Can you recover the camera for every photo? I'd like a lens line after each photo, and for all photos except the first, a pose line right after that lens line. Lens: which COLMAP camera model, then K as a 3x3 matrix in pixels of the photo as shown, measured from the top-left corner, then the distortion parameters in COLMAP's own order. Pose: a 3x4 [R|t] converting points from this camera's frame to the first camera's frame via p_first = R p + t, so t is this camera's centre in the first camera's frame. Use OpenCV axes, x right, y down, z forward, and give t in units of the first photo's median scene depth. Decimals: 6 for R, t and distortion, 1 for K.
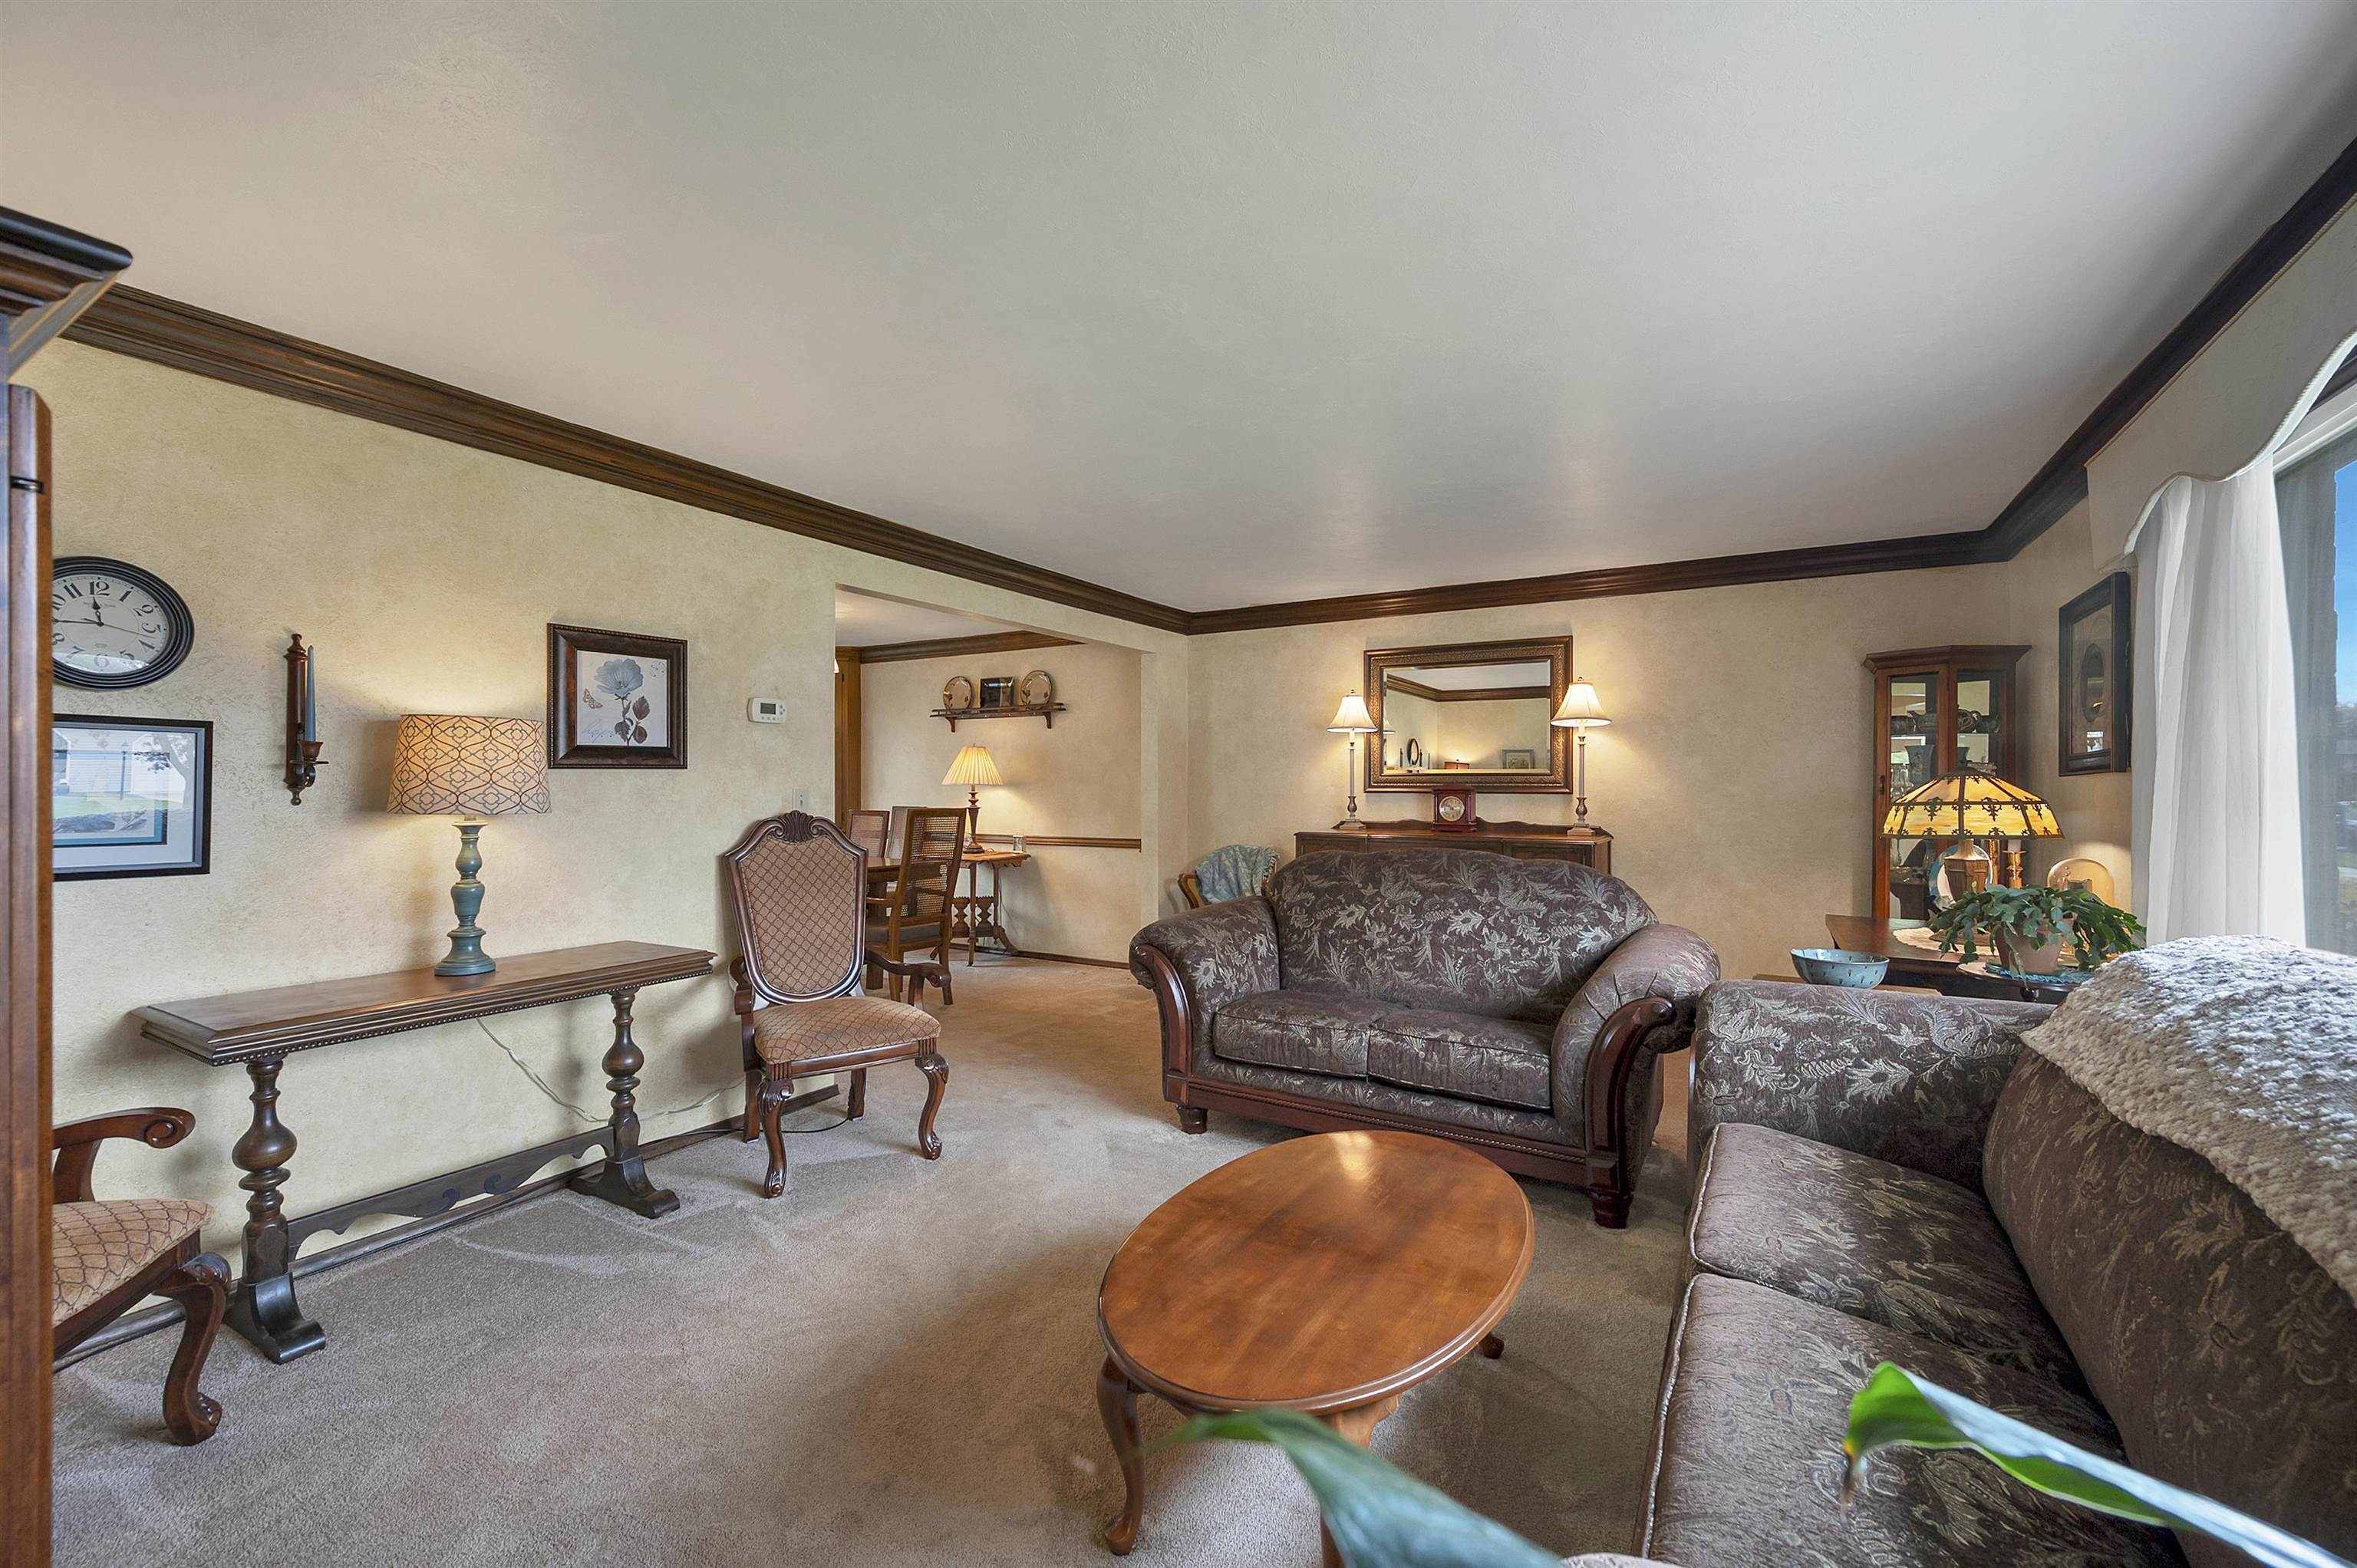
lens RADIAL K [[958.7, 0, 1179.4], [0, 958.7, 787.4], [0, 0, 1]] dist [-0.001529, -0.000421]
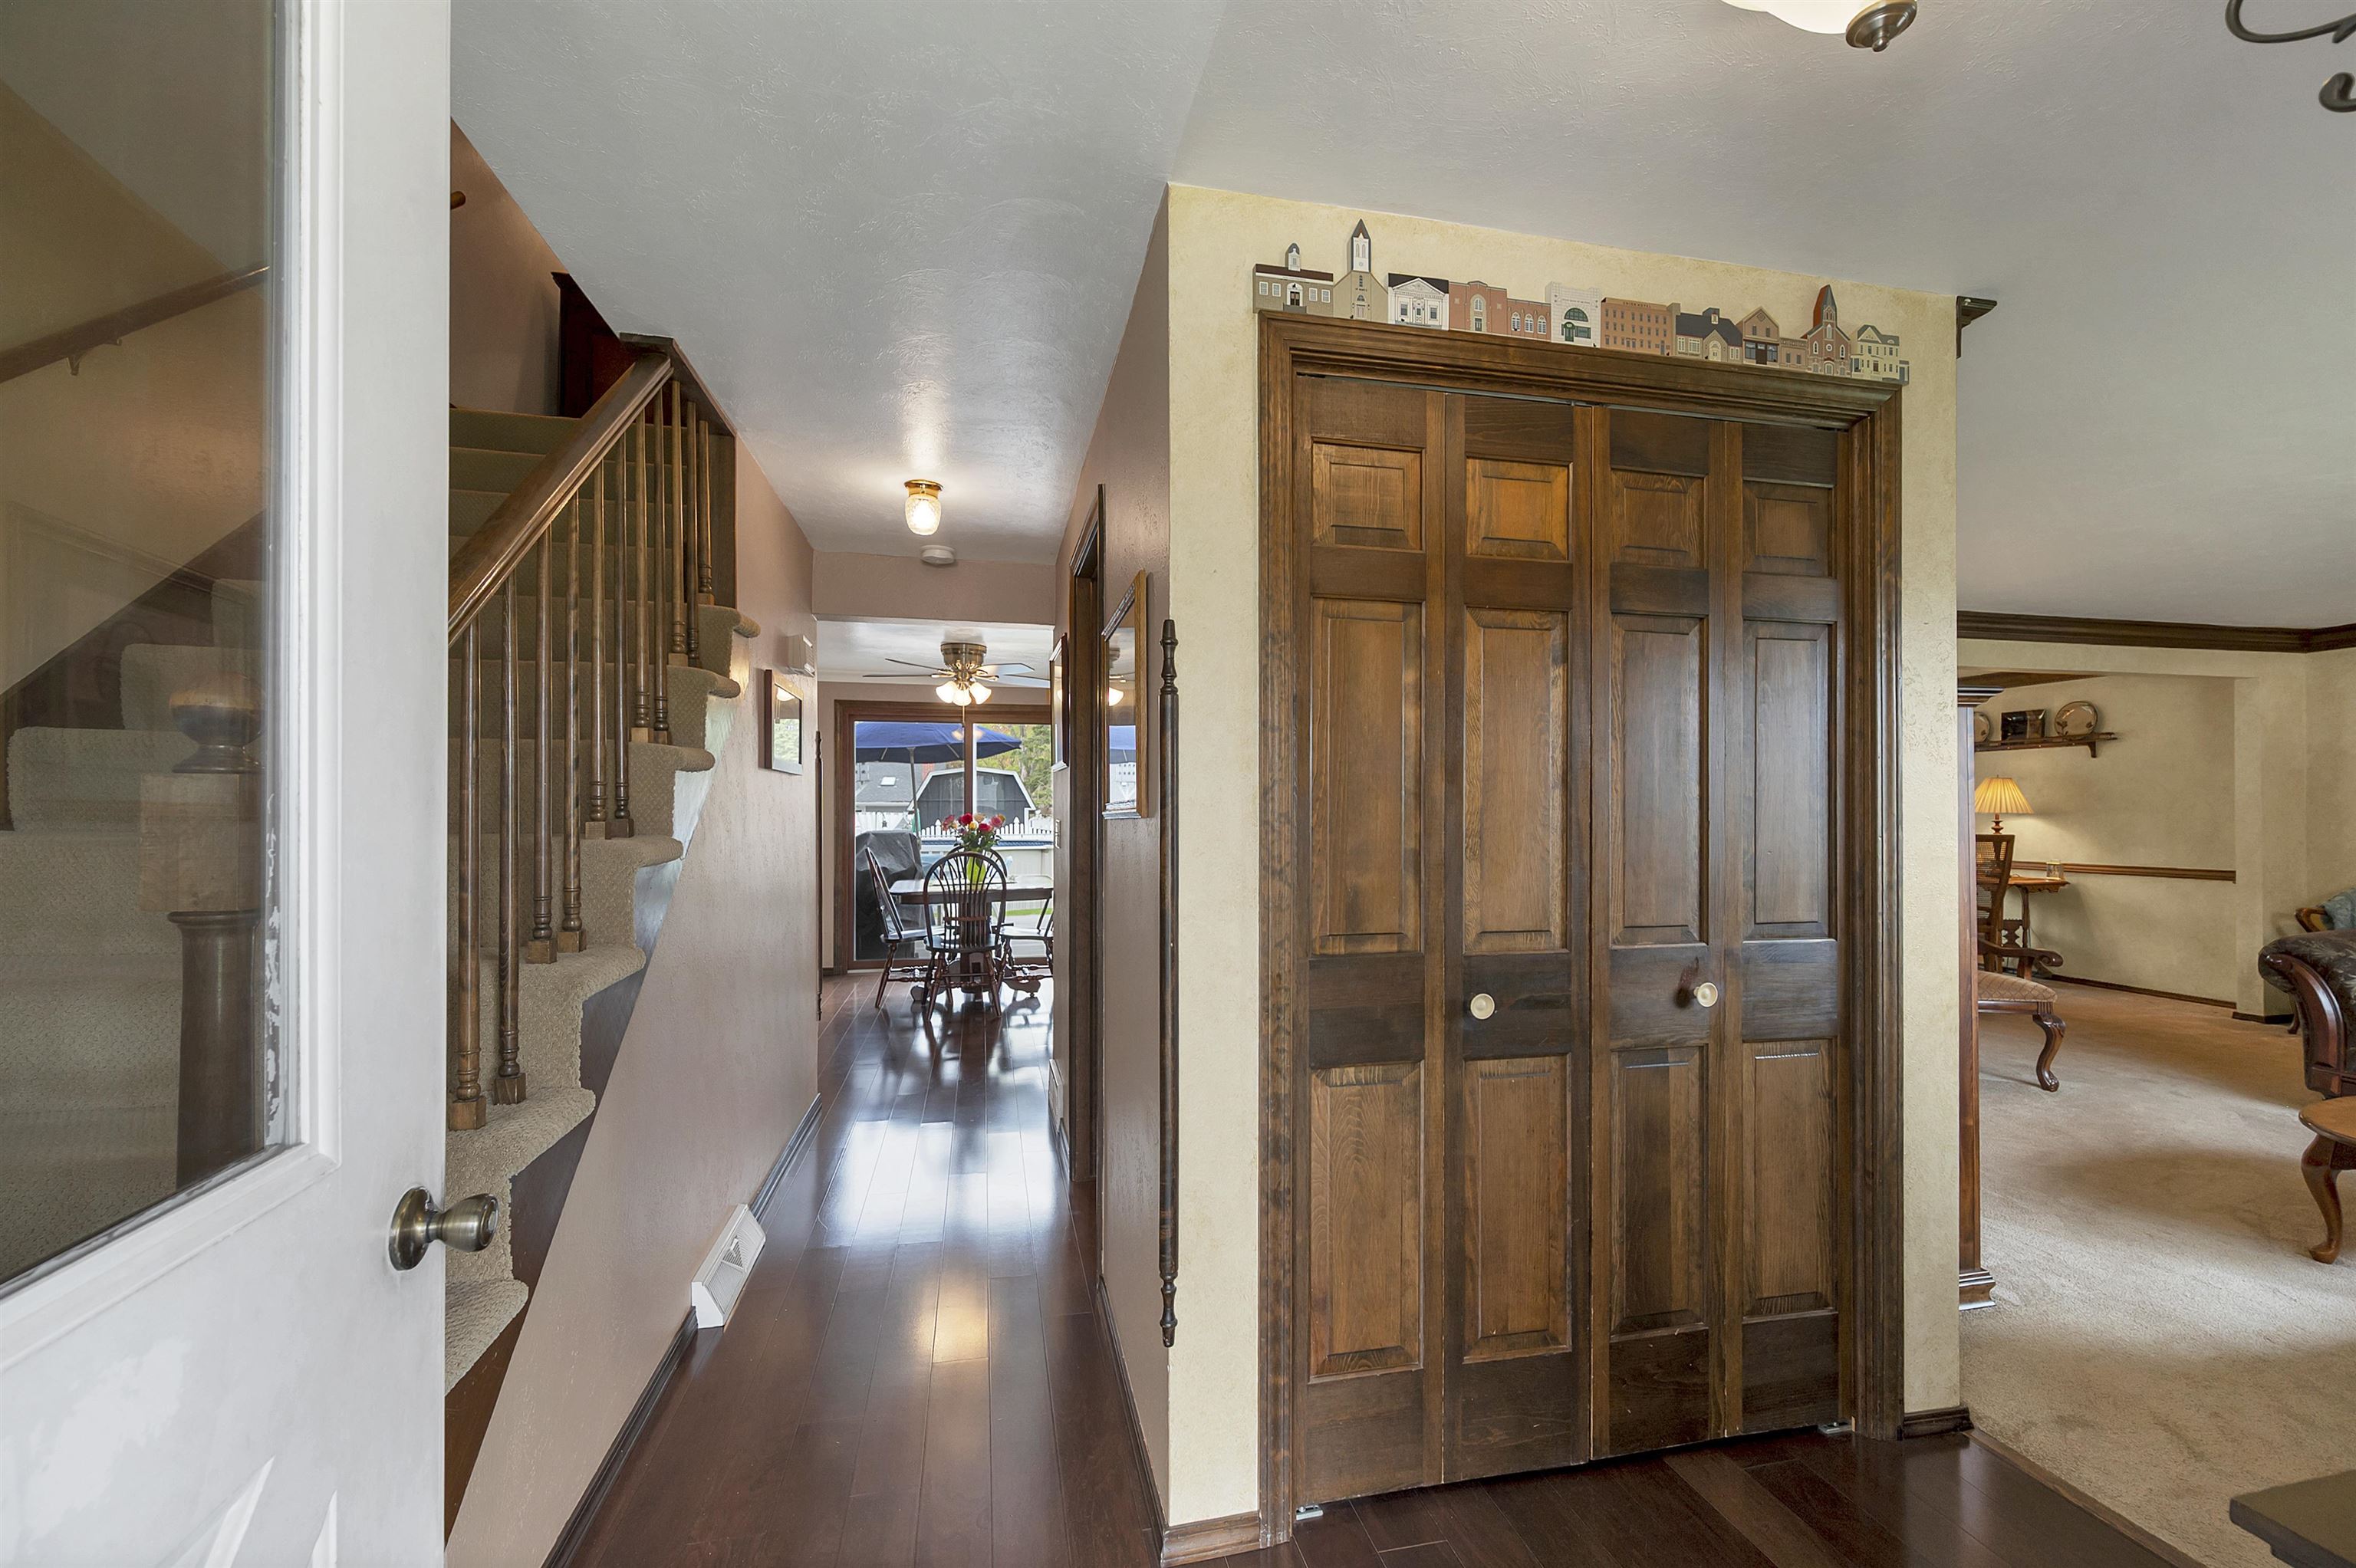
lens RADIAL K [[957.3, 0, 1191.9], [0, 957.3, 803.0], [0, 0, 1]] dist [-0.002567, -0.000164]
pose [[0.677409, -0.006290, -0.735580, -0.039290], [-0.001127, 0.999953, -0.009589, -0.003156], [0.735606, 0.007325, 0.677370, -0.381738]]
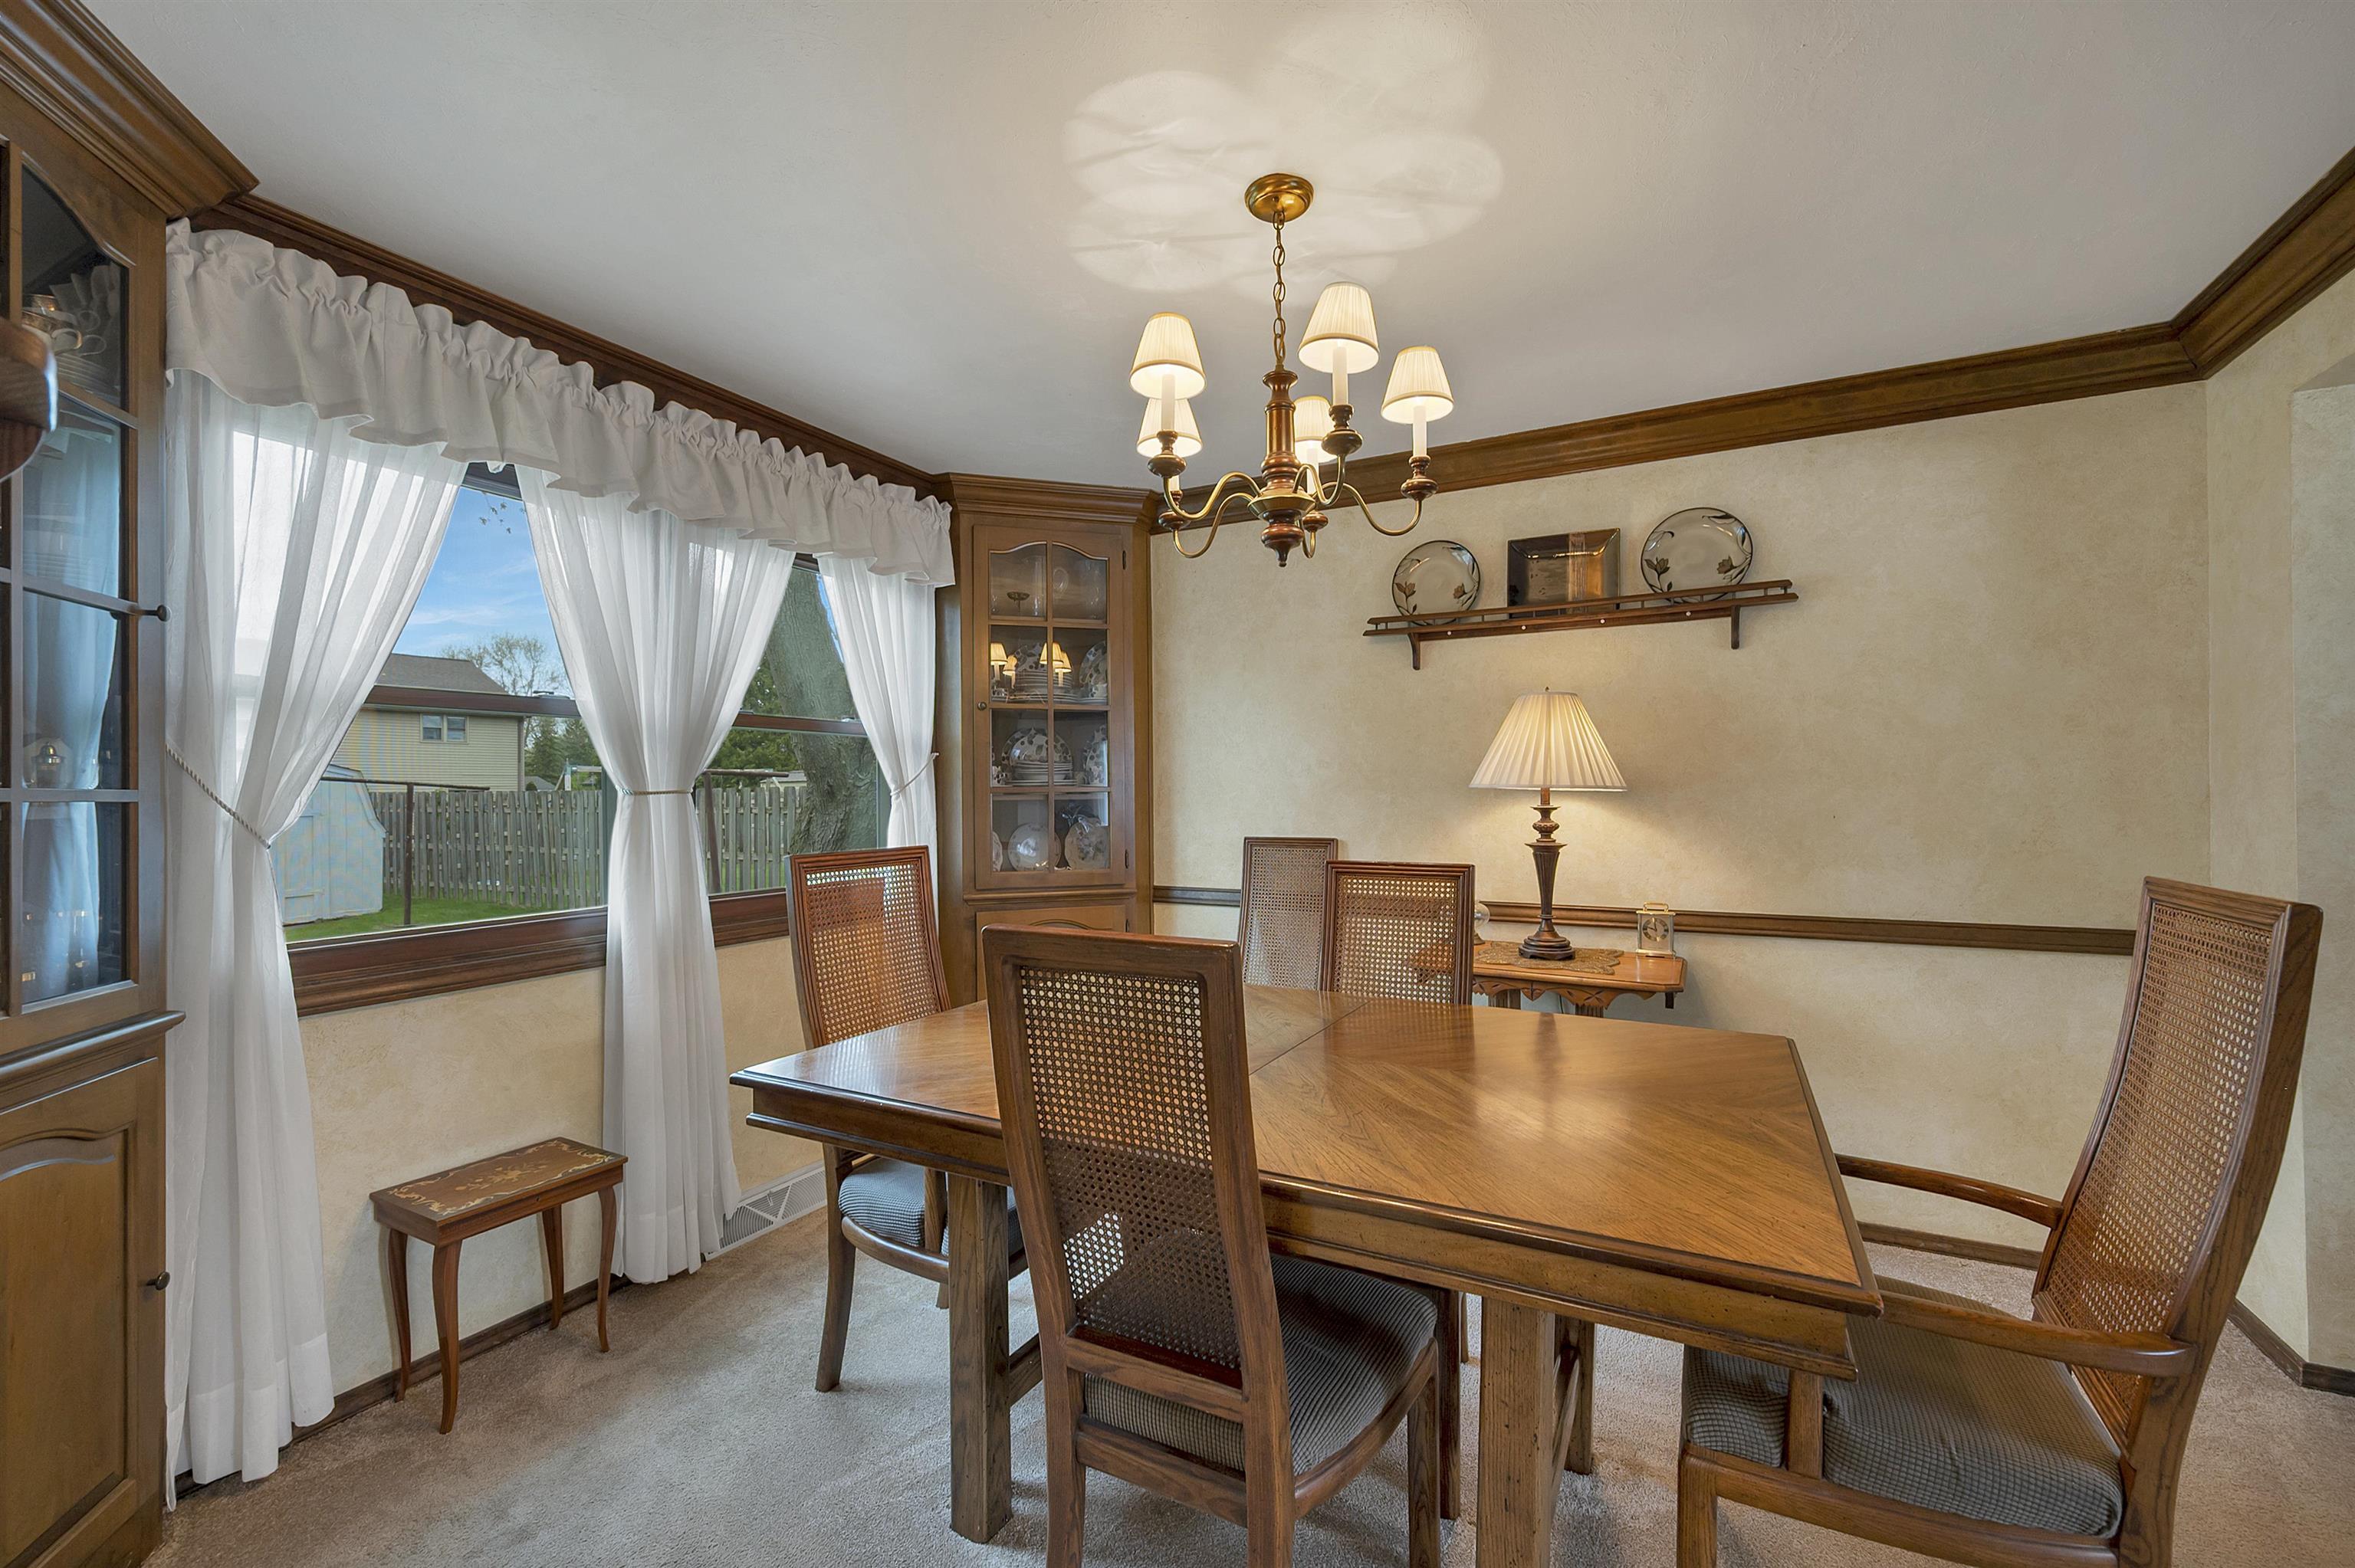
lens RADIAL K [[980.1, 0, 1166.0], [0, 980.1, 768.1], [0, 0, 1]] dist [0.001107, 0.000288]
pose [[0.998761, -0.009945, 0.048768, -0.396195], [0.011473, 0.999449, -0.031147, -0.000080], [-0.048431, 0.031668, 0.998324, 0.595082]]
